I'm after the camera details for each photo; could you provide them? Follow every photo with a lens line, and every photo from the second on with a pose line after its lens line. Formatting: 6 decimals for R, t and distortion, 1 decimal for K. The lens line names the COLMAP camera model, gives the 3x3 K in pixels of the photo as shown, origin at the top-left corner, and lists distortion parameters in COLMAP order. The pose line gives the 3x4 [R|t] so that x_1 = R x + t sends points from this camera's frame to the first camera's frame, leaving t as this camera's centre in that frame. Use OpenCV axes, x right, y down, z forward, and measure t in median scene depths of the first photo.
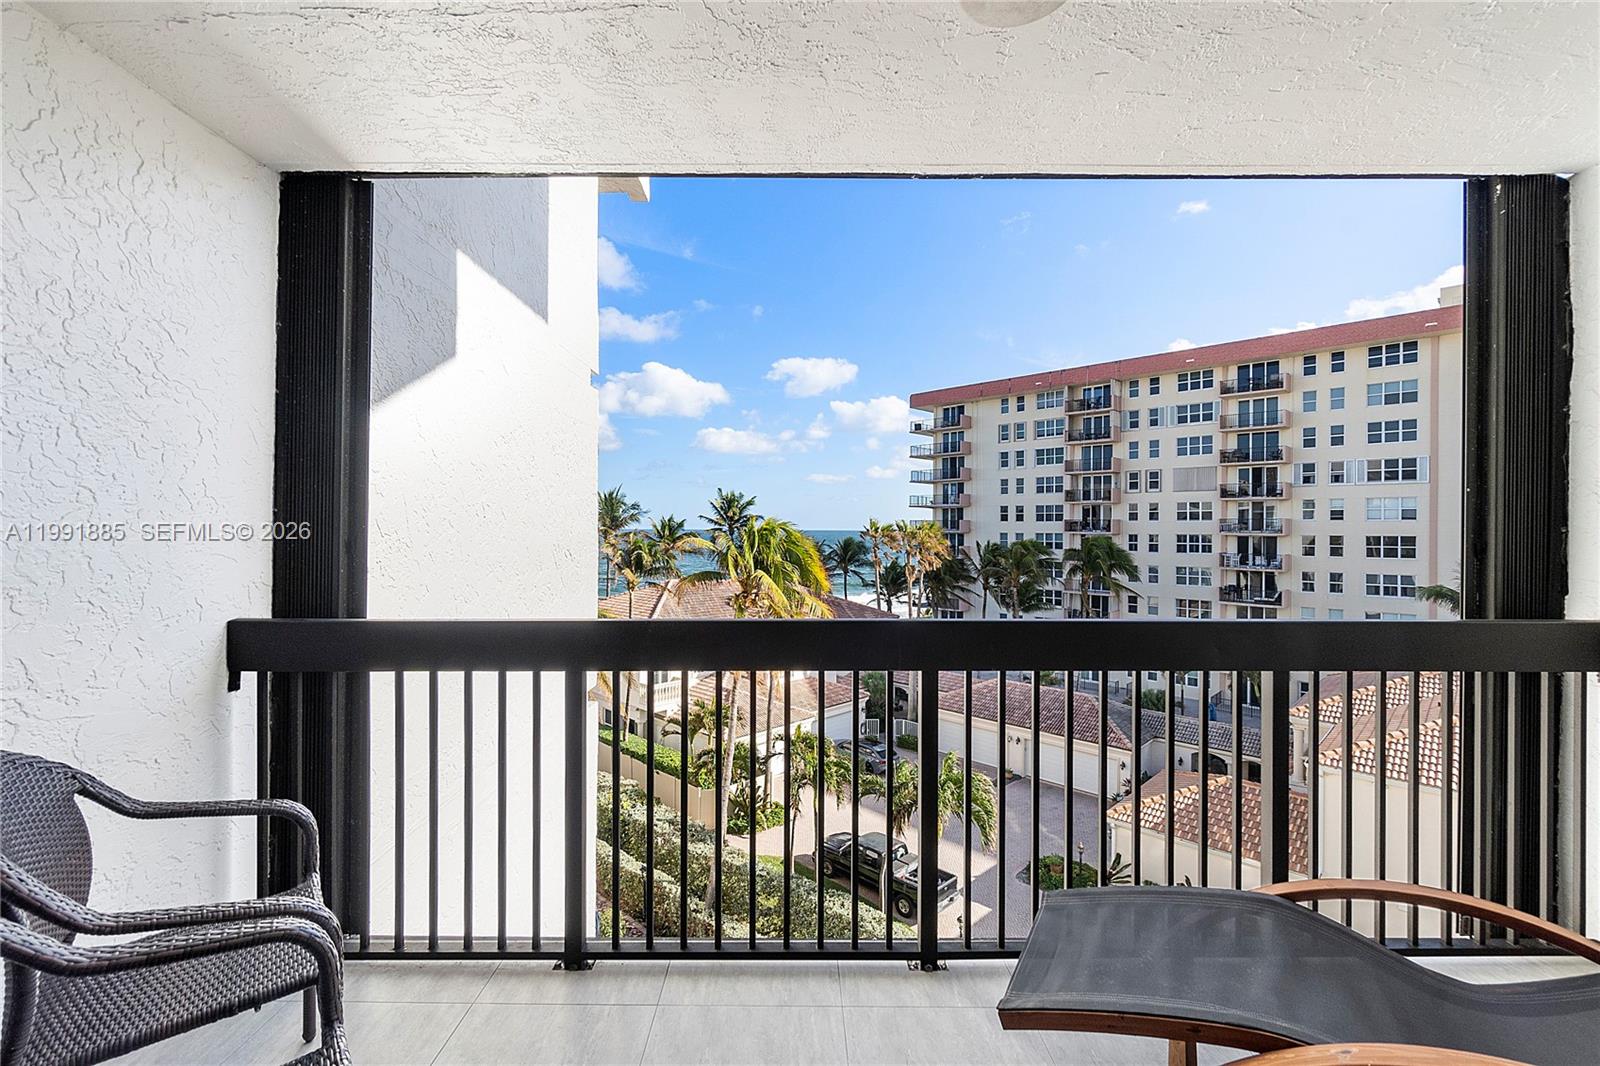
lens RADIAL K [[693.0, 0, 793.8], [0, 693.0, 529.6], [0, 0, 1]] dist [-0.002408, -0.000320]
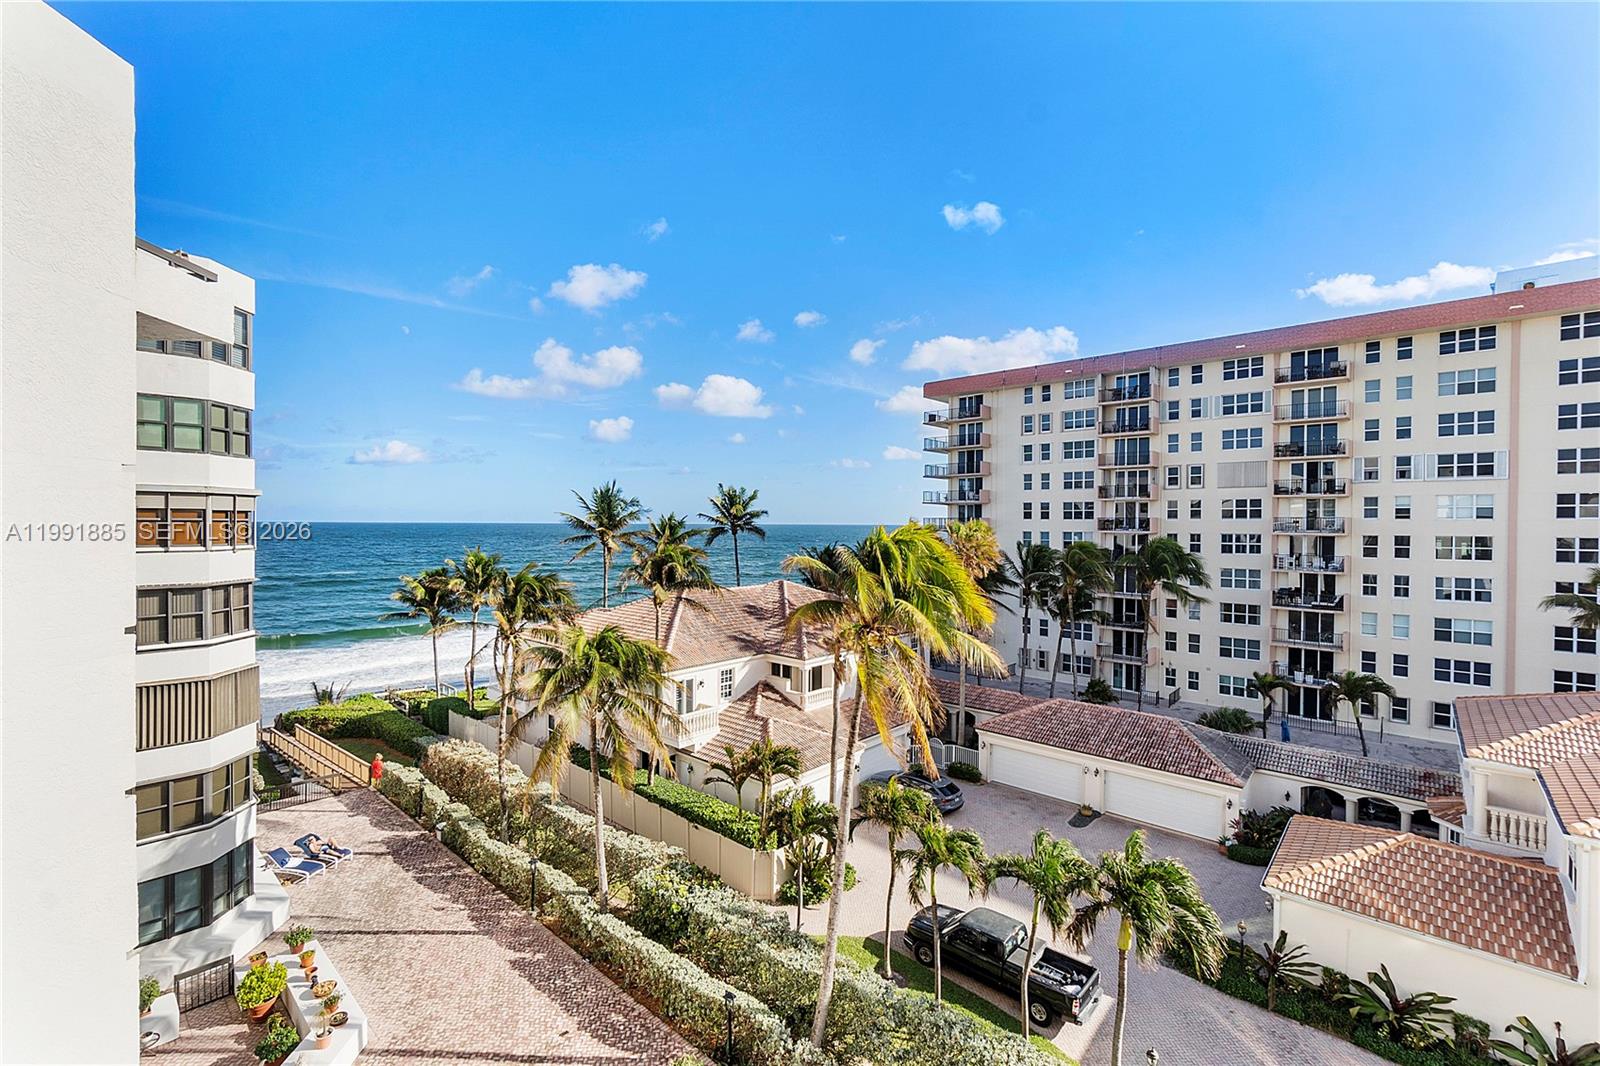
lens RADIAL K [[693.0, 0, 793.8], [0, 693.0, 529.6], [0, 0, 1]] dist [-0.002408, -0.000320]
pose [[0.998801, -0.002505, 0.048889, -0.069346], [0.002078, 0.999959, 0.008780, -0.008116], [-0.048909, -0.008668, 0.998766, 0.098021]]
